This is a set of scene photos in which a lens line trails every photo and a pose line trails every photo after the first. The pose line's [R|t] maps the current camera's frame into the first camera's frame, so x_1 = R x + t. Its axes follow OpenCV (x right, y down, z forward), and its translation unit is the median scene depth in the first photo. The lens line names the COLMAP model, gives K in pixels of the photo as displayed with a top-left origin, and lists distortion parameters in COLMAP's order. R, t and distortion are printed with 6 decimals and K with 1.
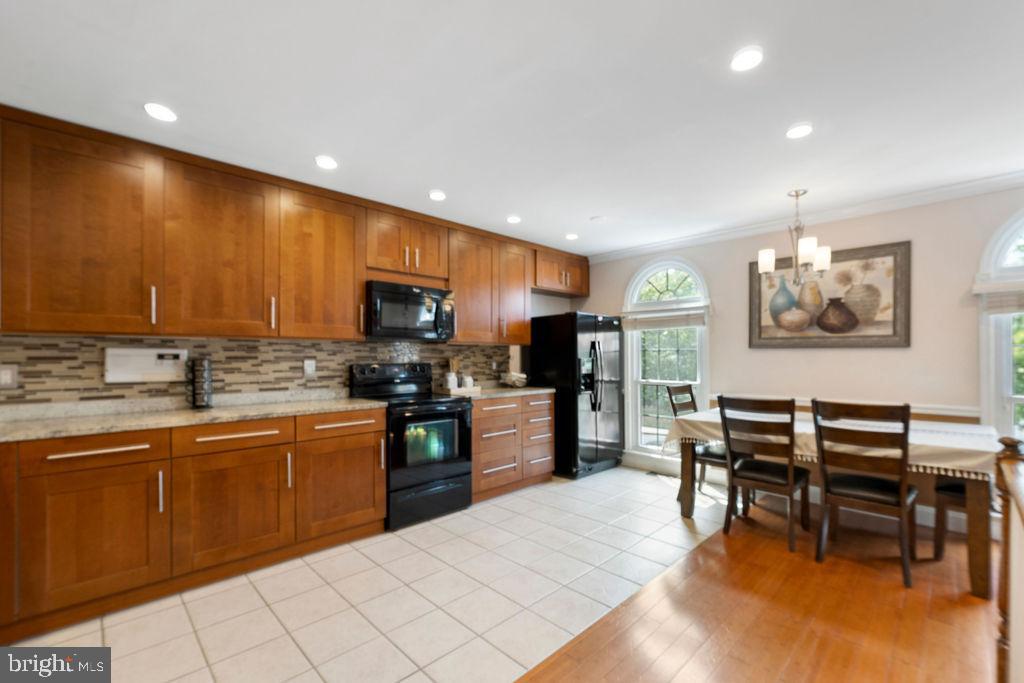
lens RADIAL K [[440.4, 0, 507.9], [0, 440.4, 358.0], [0, 0, 1]] dist [-0.002194, -0.000533]
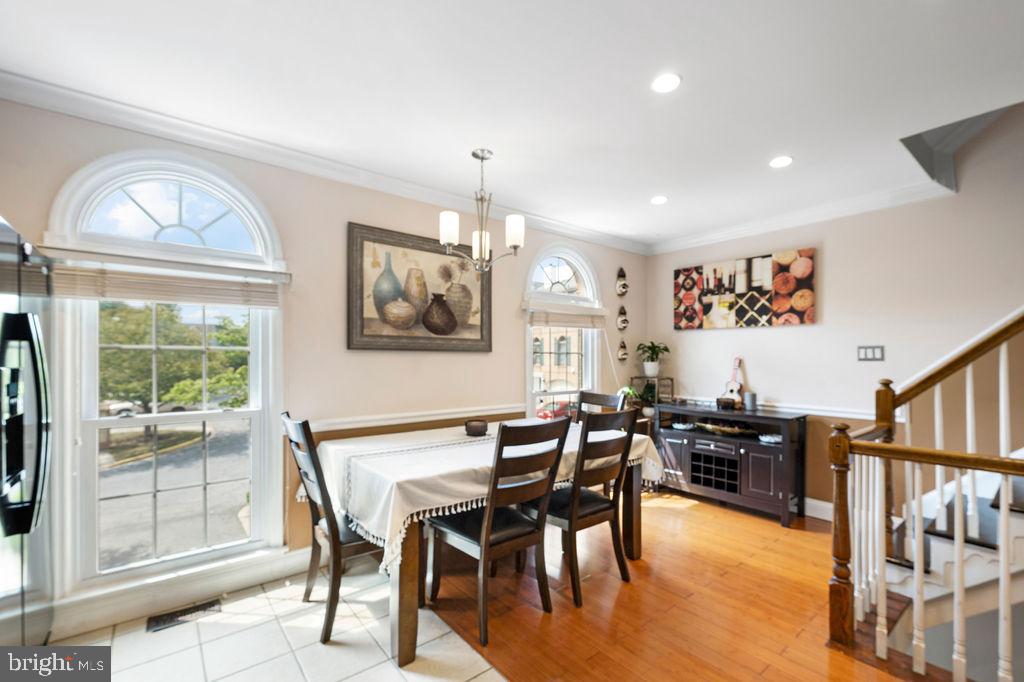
lens RADIAL K [[440.4, 0, 507.9], [0, 440.4, 357.5], [0, 0, 1]] dist [-0.002194, -0.000533]
pose [[0.099992, 0.004835, 0.994977, -0.118937], [0.001890, 0.999985, -0.005050, -0.006539], [-0.994986, 0.002386, 0.099981, 0.840270]]
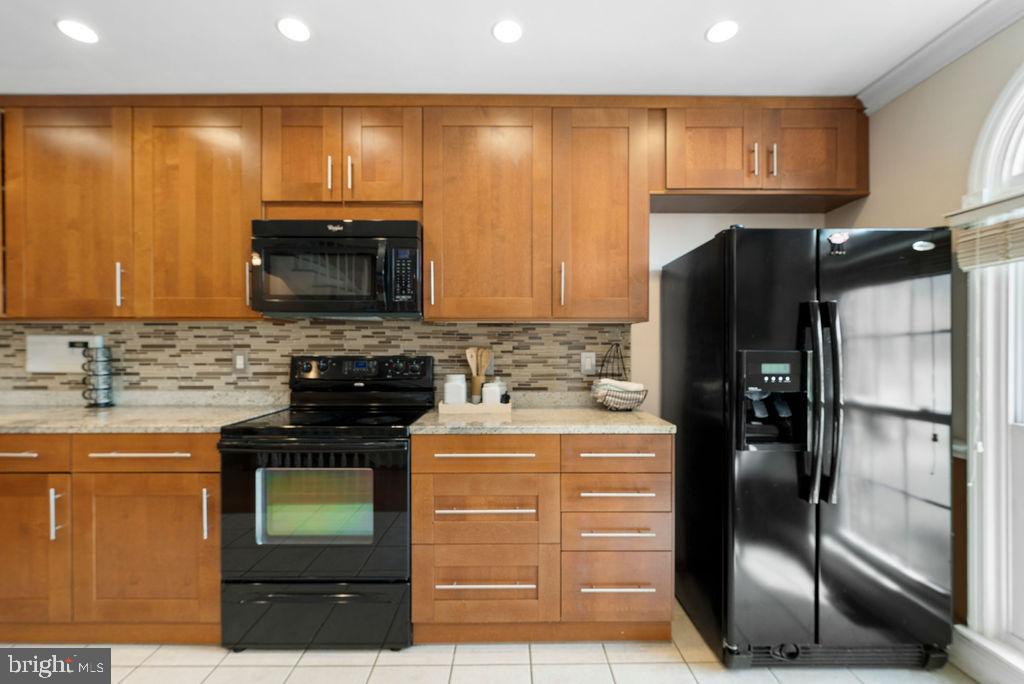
lens RADIAL K [[446.3, 0, 509.9], [0, 446.3, 346.0], [0, 0, 1]] dist [-0.002485, -0.000374]
pose [[0.720352, 0.003901, -0.693598, 0.371222], [-0.003866, 0.999991, 0.001610, -0.004009], [0.693598, 0.001521, 0.720361, 0.781249]]
